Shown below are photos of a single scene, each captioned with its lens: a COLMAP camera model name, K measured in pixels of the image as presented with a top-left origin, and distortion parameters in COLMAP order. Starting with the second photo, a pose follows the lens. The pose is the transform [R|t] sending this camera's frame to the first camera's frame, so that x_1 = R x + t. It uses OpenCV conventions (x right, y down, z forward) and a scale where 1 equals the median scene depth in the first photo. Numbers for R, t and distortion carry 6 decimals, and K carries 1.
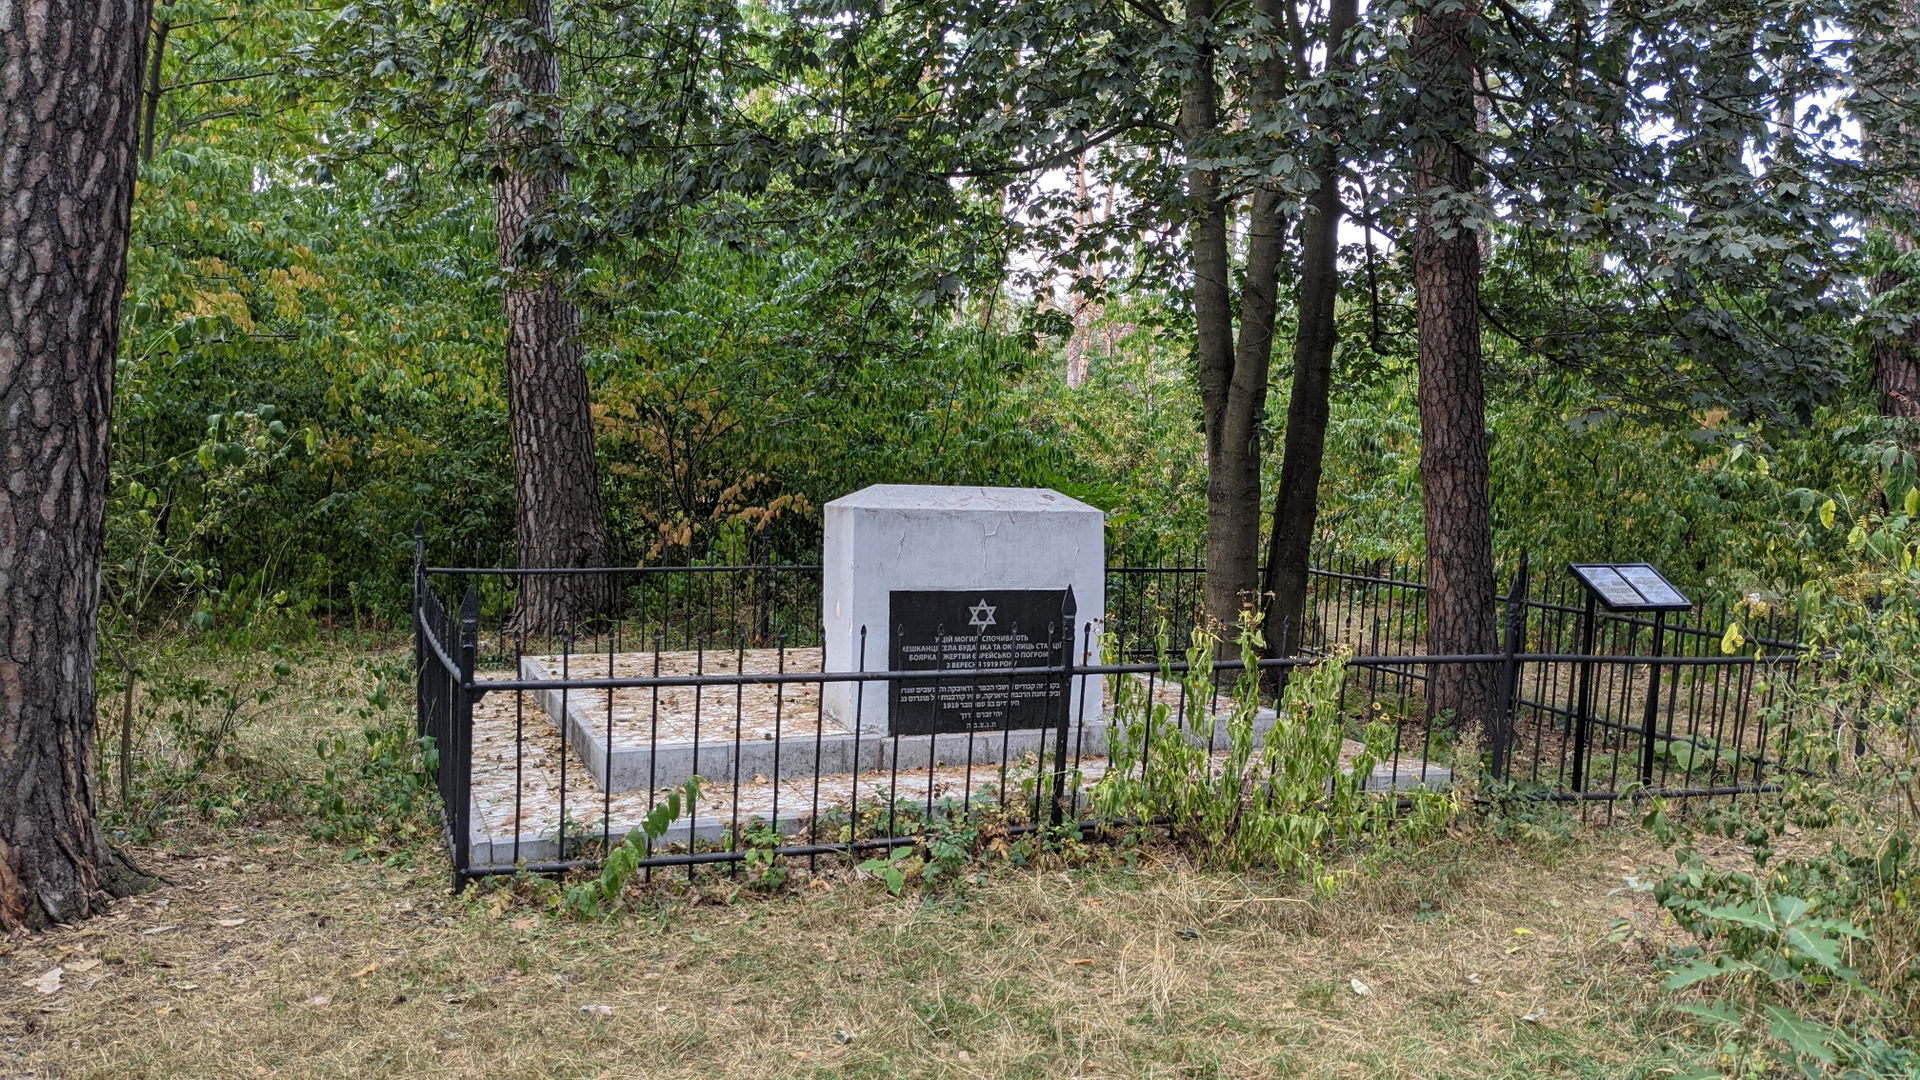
lens RADIAL K [[1518.6, 0, 959.3], [0, 1518.6, 540.0], [0, 0, 1]] dist [0.005265, 0.000651]
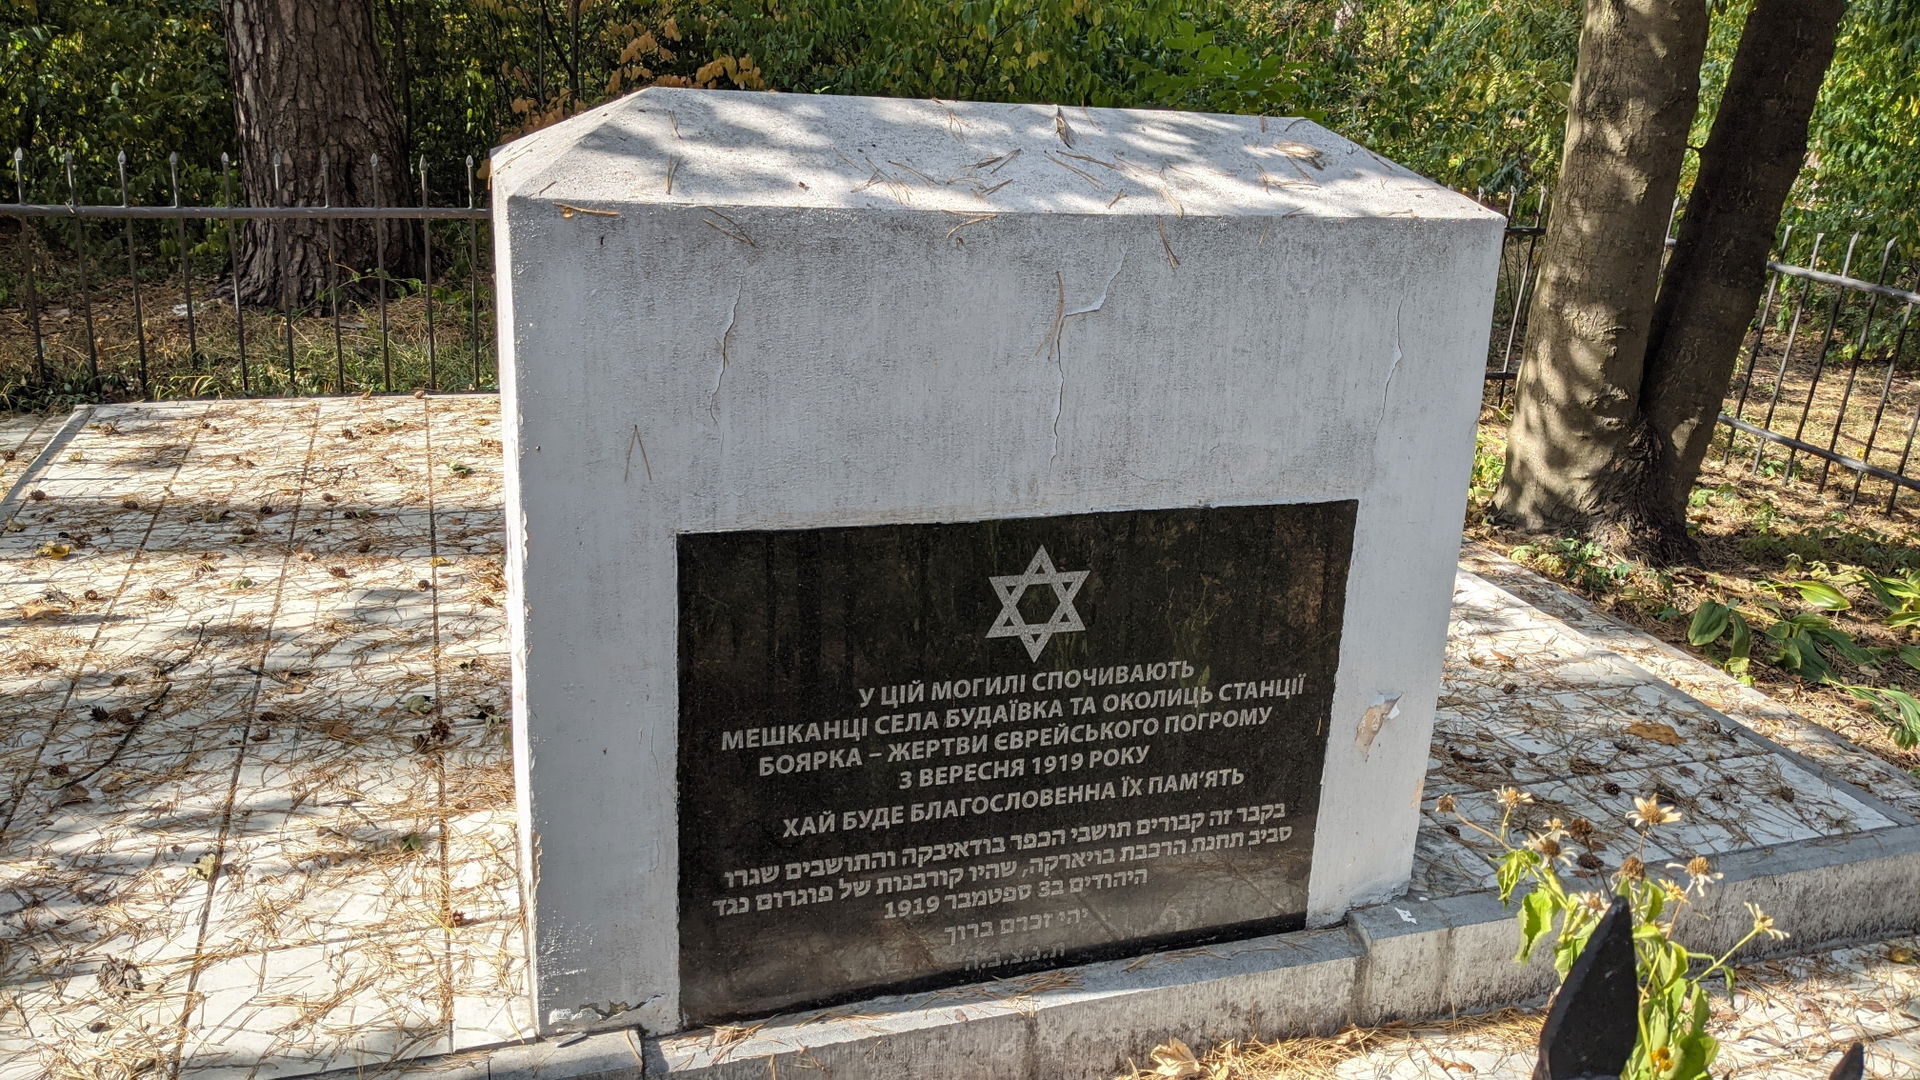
lens RADIAL K [[1518.6, 0, 963.4], [0, 1518.6, 541.1], [0, 0, 1]] dist [0.005265, 0.000651]
pose [[0.998492, 0.044853, -0.031647, 0.010061], [-0.034021, 0.958079, 0.284478, -0.038521], [0.043080, -0.282973, 0.958160, 0.739344]]
